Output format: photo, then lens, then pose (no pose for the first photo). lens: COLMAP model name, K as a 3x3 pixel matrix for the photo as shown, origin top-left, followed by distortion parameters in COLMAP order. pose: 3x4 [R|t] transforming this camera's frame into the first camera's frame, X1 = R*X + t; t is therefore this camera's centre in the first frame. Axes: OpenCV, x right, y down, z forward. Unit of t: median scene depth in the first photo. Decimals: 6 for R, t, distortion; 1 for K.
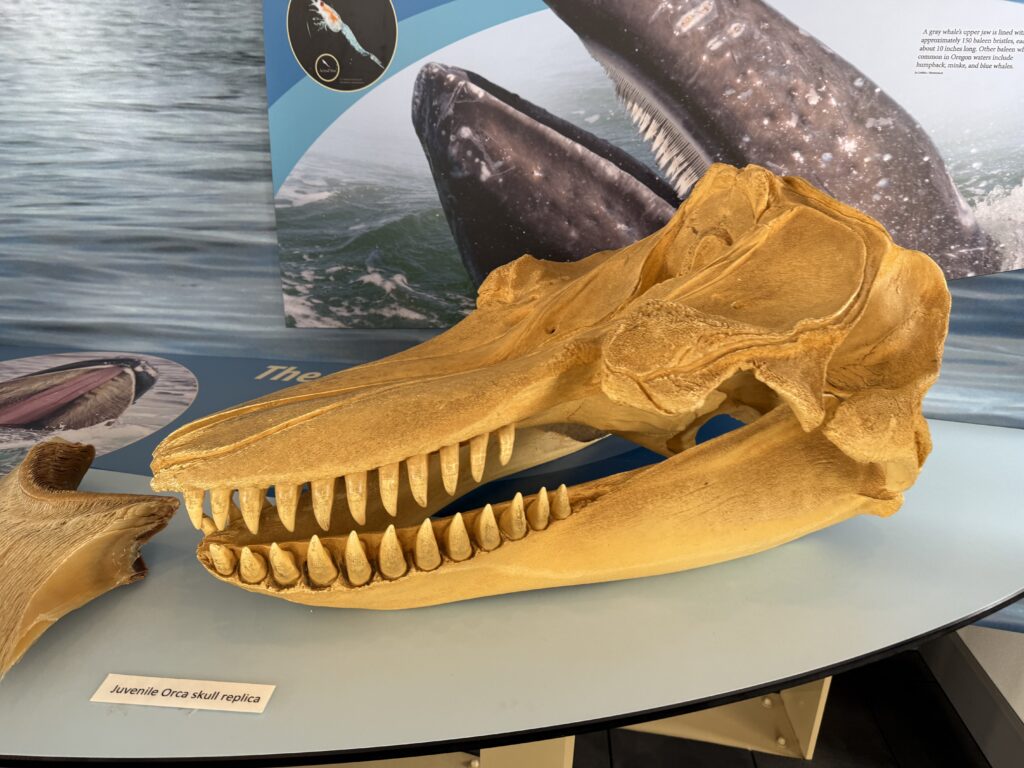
lens RADIAL K [[730.0, 0, 523.1], [0, 730.0, 391.6], [0, 0, 1]] dist [0.042508, -0.052273]
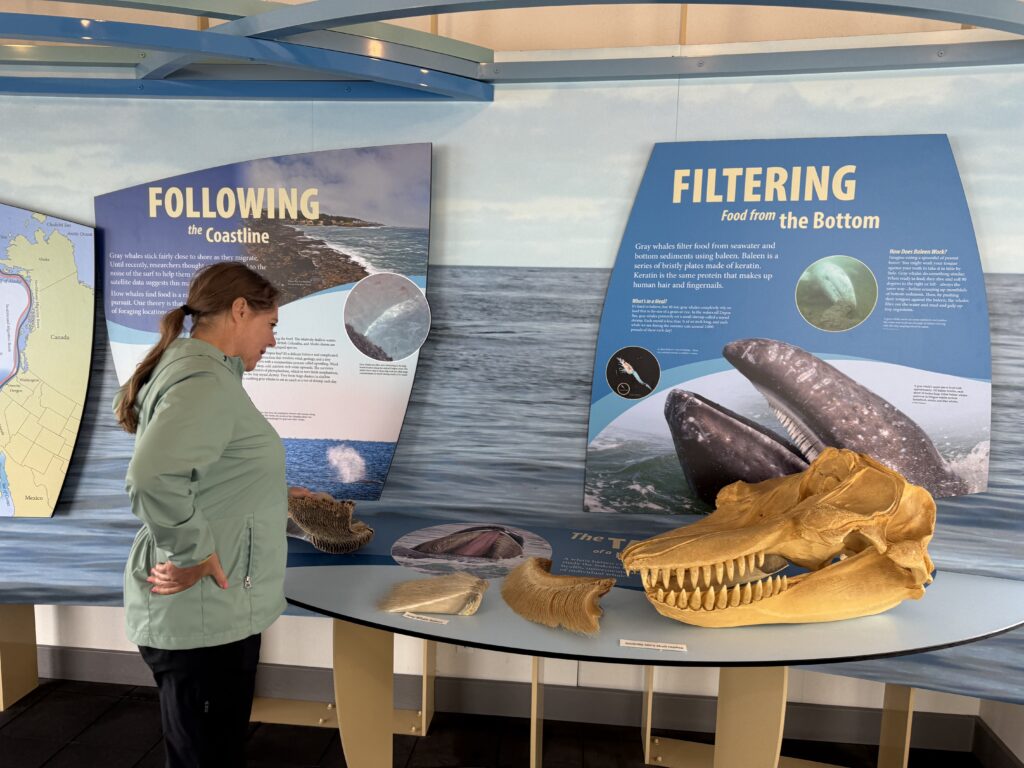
lens RADIAL K [[730.0, 0, 501.8], [0, 730.0, 391.9], [0, 0, 1]] dist [0.042508, -0.052273]
pose [[0.996954, 0.014460, -0.076642, -0.470114], [-0.034104, 0.964564, -0.261635, 0.137269], [0.070143, 0.263451, 0.962119, -1.085529]]
